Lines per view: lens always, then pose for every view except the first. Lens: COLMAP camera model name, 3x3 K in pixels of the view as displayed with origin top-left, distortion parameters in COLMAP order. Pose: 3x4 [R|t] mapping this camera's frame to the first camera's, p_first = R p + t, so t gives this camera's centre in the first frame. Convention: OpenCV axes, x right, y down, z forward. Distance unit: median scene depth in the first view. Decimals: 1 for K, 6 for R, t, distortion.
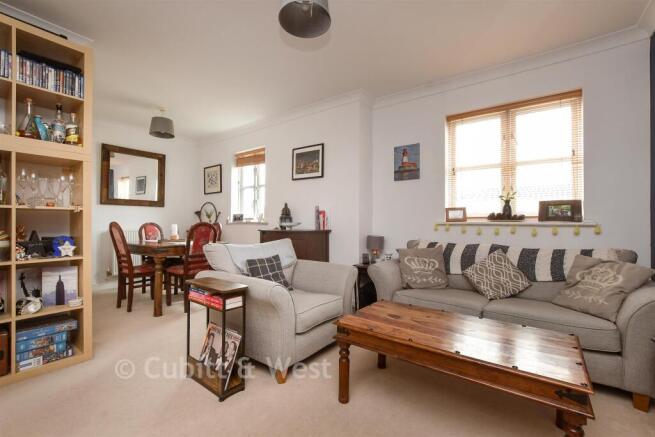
lens RADIAL K [[290.0, 0, 325.3], [0, 290.0, 218.7], [0, 0, 1]] dist [-0.001594, -0.000002]
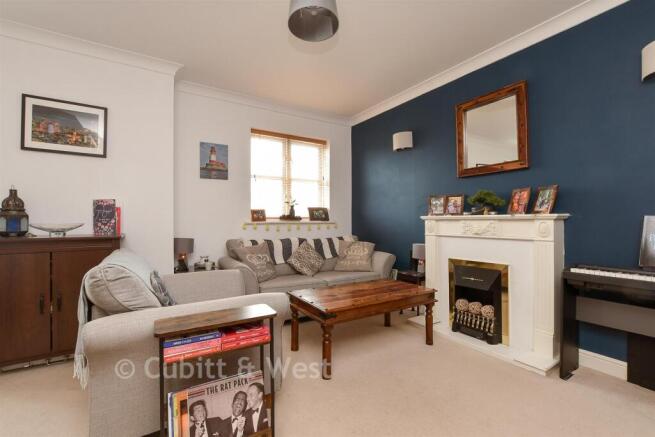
lens RADIAL K [[290.0, 0, 324.5], [0, 290.0, 218.8], [0, 0, 1]] dist [-0.001594, -0.000002]
pose [[0.373500, 0.004424, 0.927619, -0.563792], [-0.004399, 0.999986, -0.002998, 0.002401], [-0.927620, -0.002961, 0.373515, 0.333996]]
